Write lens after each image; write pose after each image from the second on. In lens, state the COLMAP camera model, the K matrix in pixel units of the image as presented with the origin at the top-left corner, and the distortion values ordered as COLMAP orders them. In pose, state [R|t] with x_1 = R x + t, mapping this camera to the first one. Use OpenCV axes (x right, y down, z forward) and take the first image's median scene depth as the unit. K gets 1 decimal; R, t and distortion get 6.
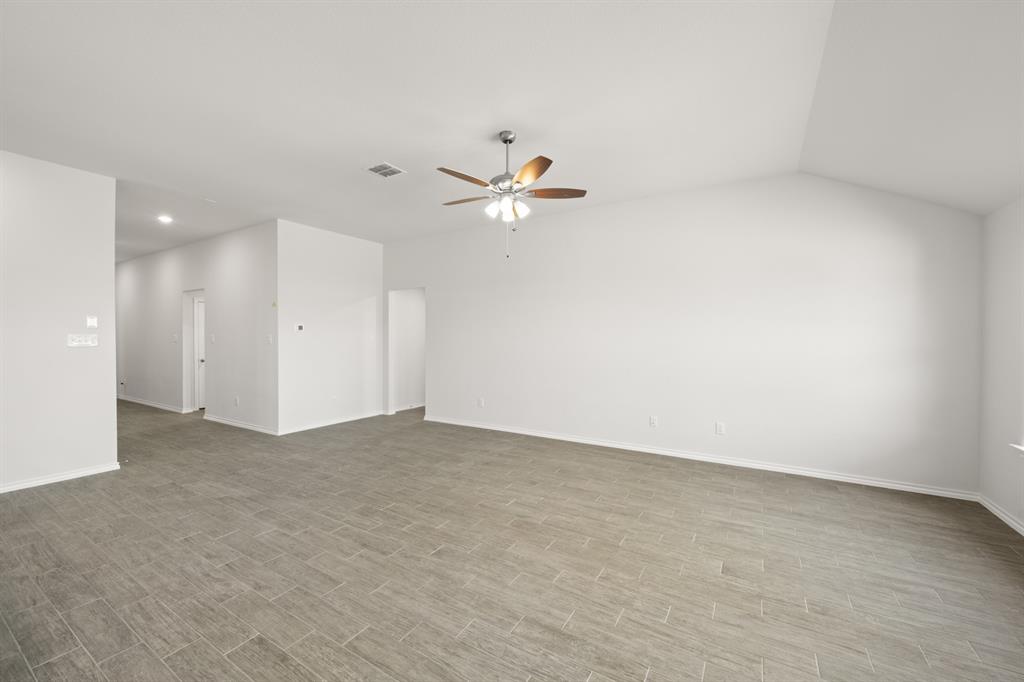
lens RADIAL K [[402.8, 0, 511.7], [0, 402.8, 341.8], [0, 0, 1]] dist [-0.000851, 0.000533]
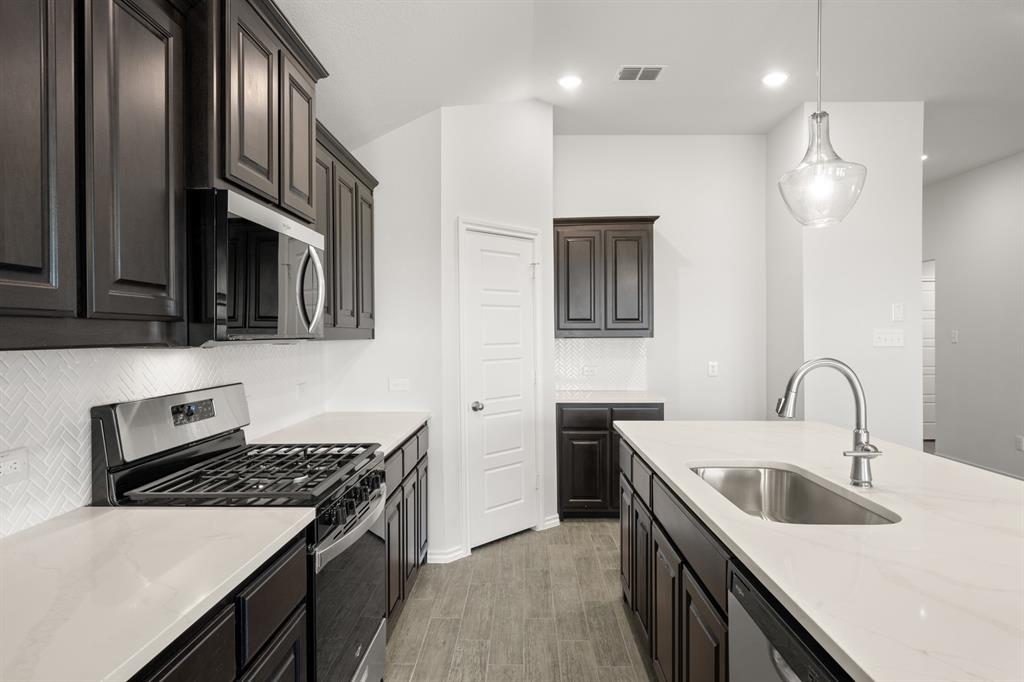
lens RADIAL K [[582.4, 0, 515.2], [0, 582.4, 337.9], [0, 0, 1]] dist [-0.000735, -0.000614]
pose [[0.511209, 0.003678, -0.859448, -0.571712], [-0.008375, 0.999965, -0.000702, 0.002945], [0.859416, 0.007557, 0.511222, -0.118803]]
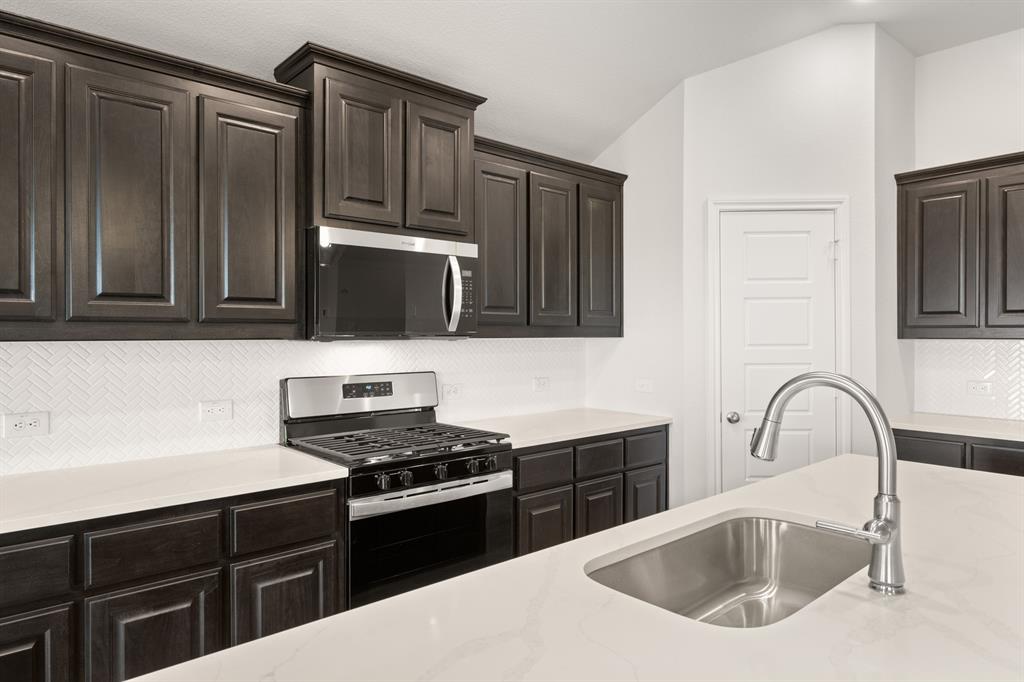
lens RADIAL K [[640.3, 0, 516.4], [0, 640.3, 334.5], [0, 0, 1]] dist [0.003510, -0.001830]
pose [[-0.275873, 0.004407, -0.961184, -0.477595], [-0.015149, 0.999845, 0.008932, -0.004720], [0.961075, 0.017025, -0.275764, 0.300006]]
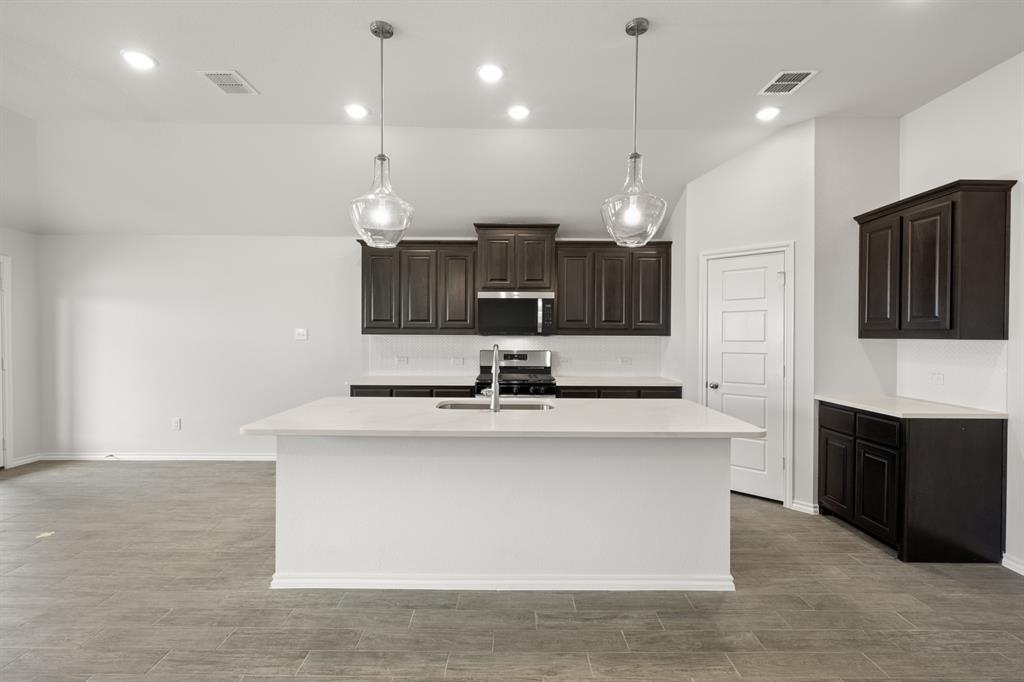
lens RADIAL K [[468.9, 0, 515.1], [0, 468.9, 337.9], [0, 0, 1]] dist [0.000151, -0.000187]
pose [[-0.847369, 0.001413, -0.531002, -0.465385], [-0.012313, 0.999675, 0.022309, -0.012369], [0.530862, 0.025443, -0.847077, 1.063265]]
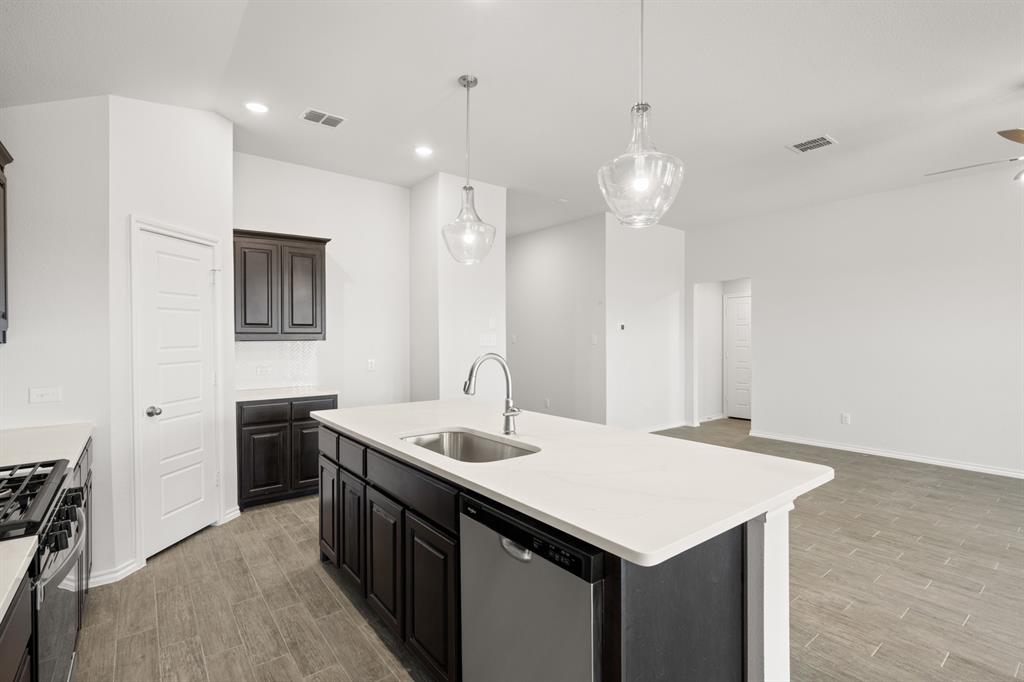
lens RADIAL K [[481.2, 0, 512.5], [0, 481.2, 338.4], [0, 0, 1]] dist [0.002767, 0.000227]
pose [[0.937832, -0.000663, -0.347090, -0.619987], [-0.002638, 0.999956, -0.009038, 0.003838], [0.347081, 0.009392, 0.937788, -0.215269]]
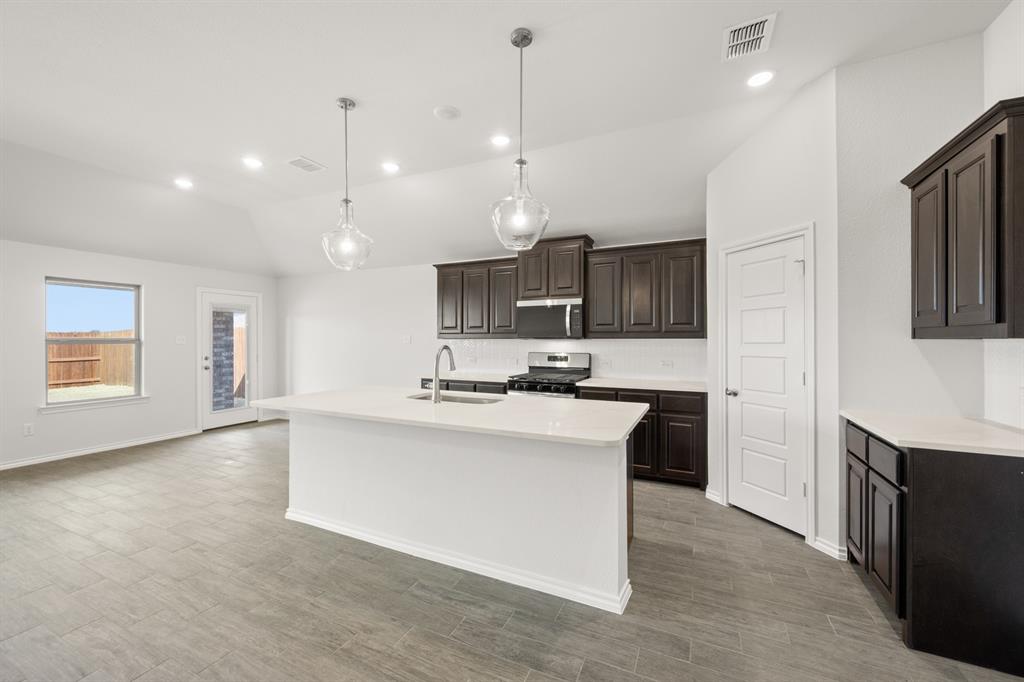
lens RADIAL K [[402.8, 0, 514.8], [0, 402.8, 339.3], [0, 0, 1]] dist [-0.000851, 0.000533]
pose [[-0.993502, 0.001341, -0.113806, -0.909905], [-0.000231, 0.999905, 0.013796, -0.006120], [0.113814, 0.013732, -0.993407, 1.177856]]
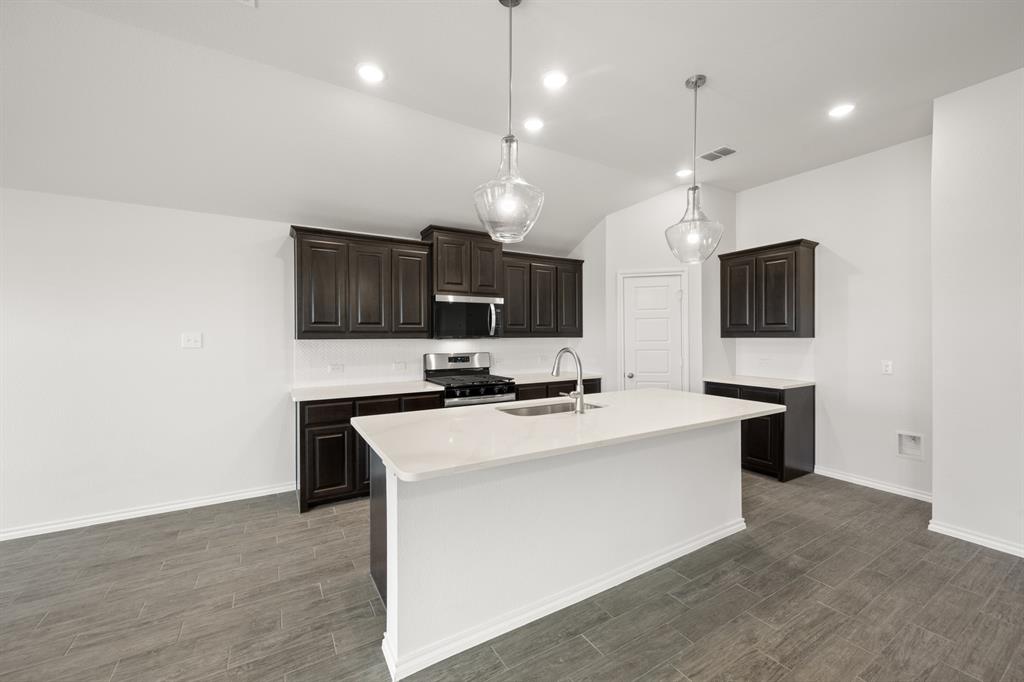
lens RADIAL K [[402.8, 0, 514.2], [0, 402.8, 338.5], [0, 0, 1]] dist [-0.000851, 0.000533]
pose [[-0.459116, 0.008520, -0.888336, -0.194261], [-0.008858, 0.999860, 0.014167, -0.007858], [0.888332, 0.014373, -0.458976, 0.605650]]
